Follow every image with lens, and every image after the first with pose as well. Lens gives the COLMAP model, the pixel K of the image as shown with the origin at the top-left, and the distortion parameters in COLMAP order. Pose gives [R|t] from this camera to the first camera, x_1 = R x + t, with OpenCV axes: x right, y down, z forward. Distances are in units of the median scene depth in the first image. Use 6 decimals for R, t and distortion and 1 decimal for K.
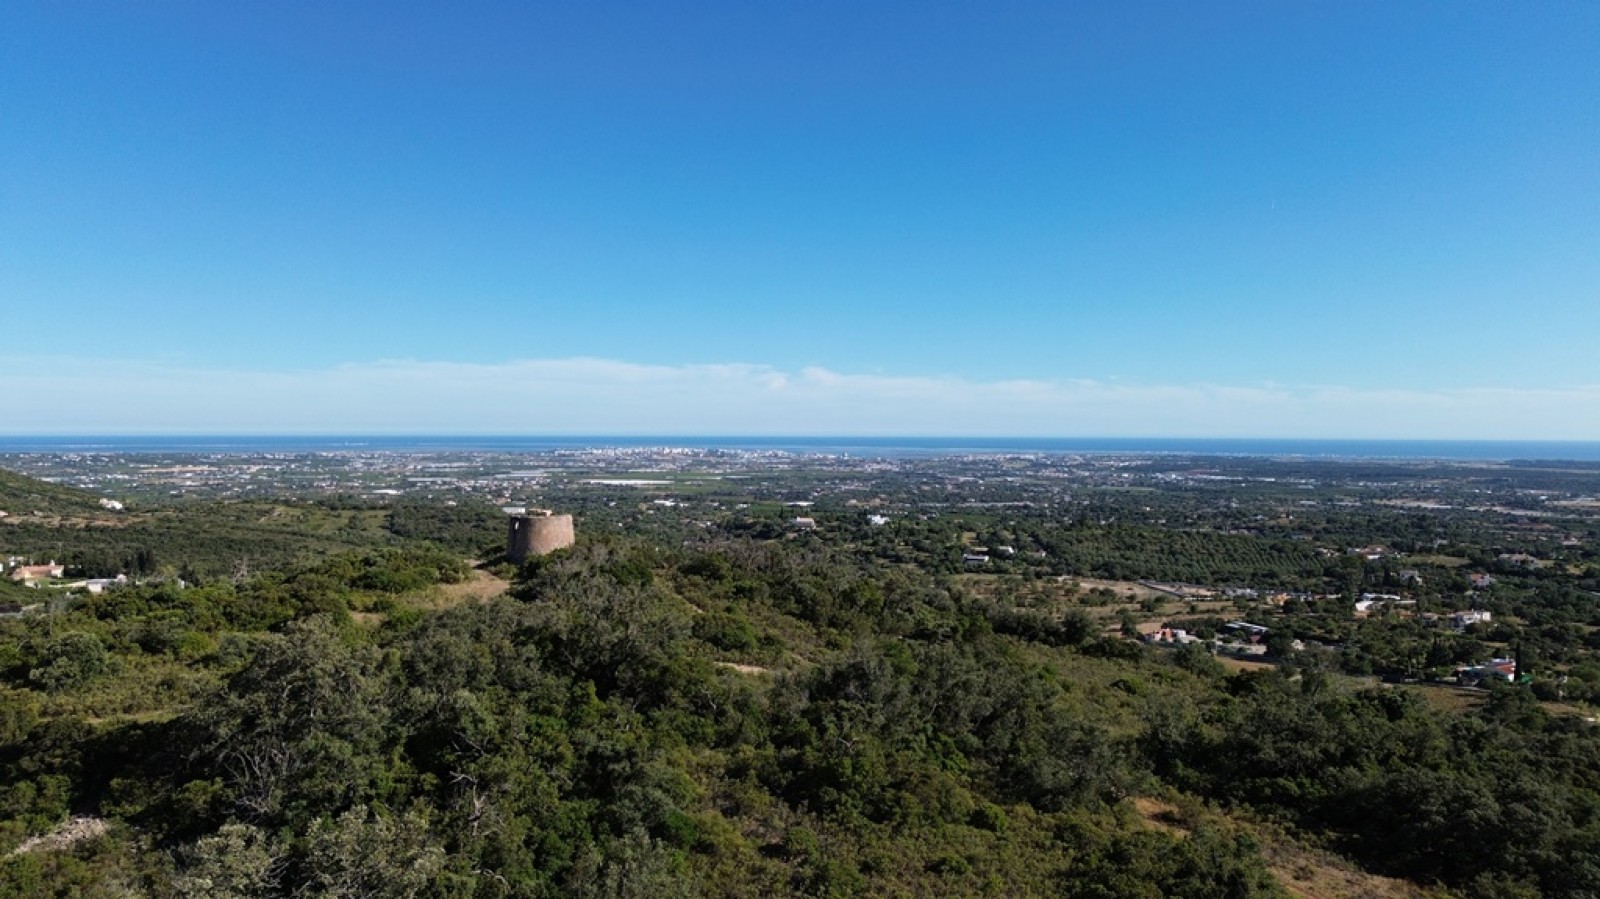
lens RADIAL K [[1132.1, 0, 797.3], [0, 1132.1, 447.2], [0, 0, 1]] dist [0.074898, -0.072861]
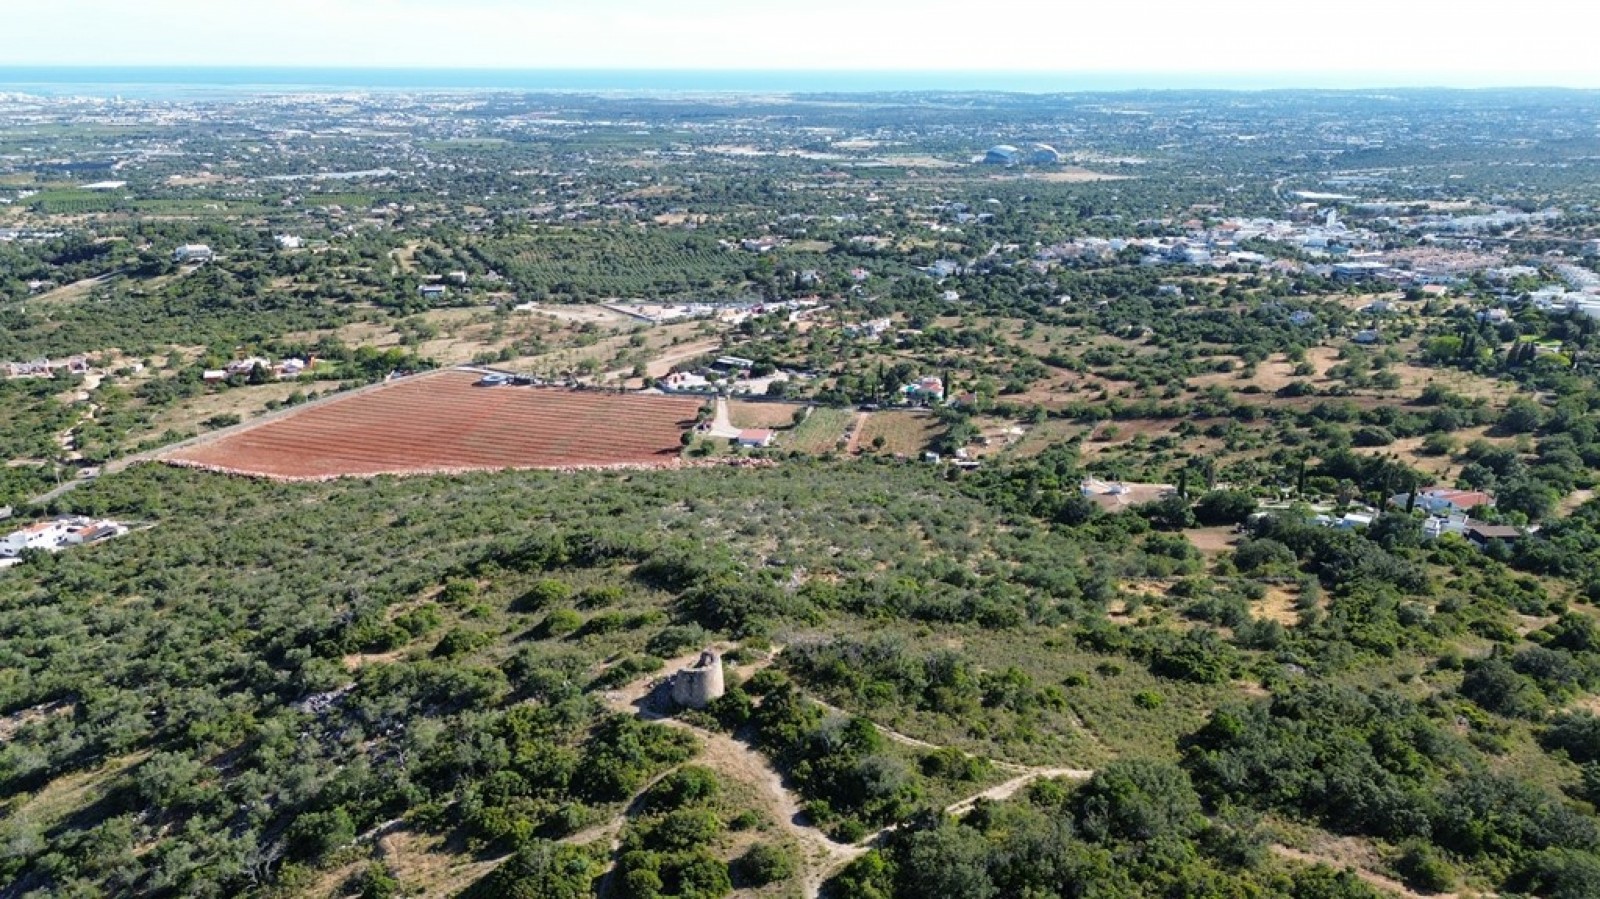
lens RADIAL K [[1129.5, 0, 797.9], [0, 1129.5, 450.1], [0, 0, 1]] dist [0.078148, -0.076415]
pose [[0.843814, -0.178016, 0.506249, -0.101479], [0.011902, 0.949352, 0.313989, -0.077037], [-0.536504, -0.258923, 0.803195, 0.001085]]
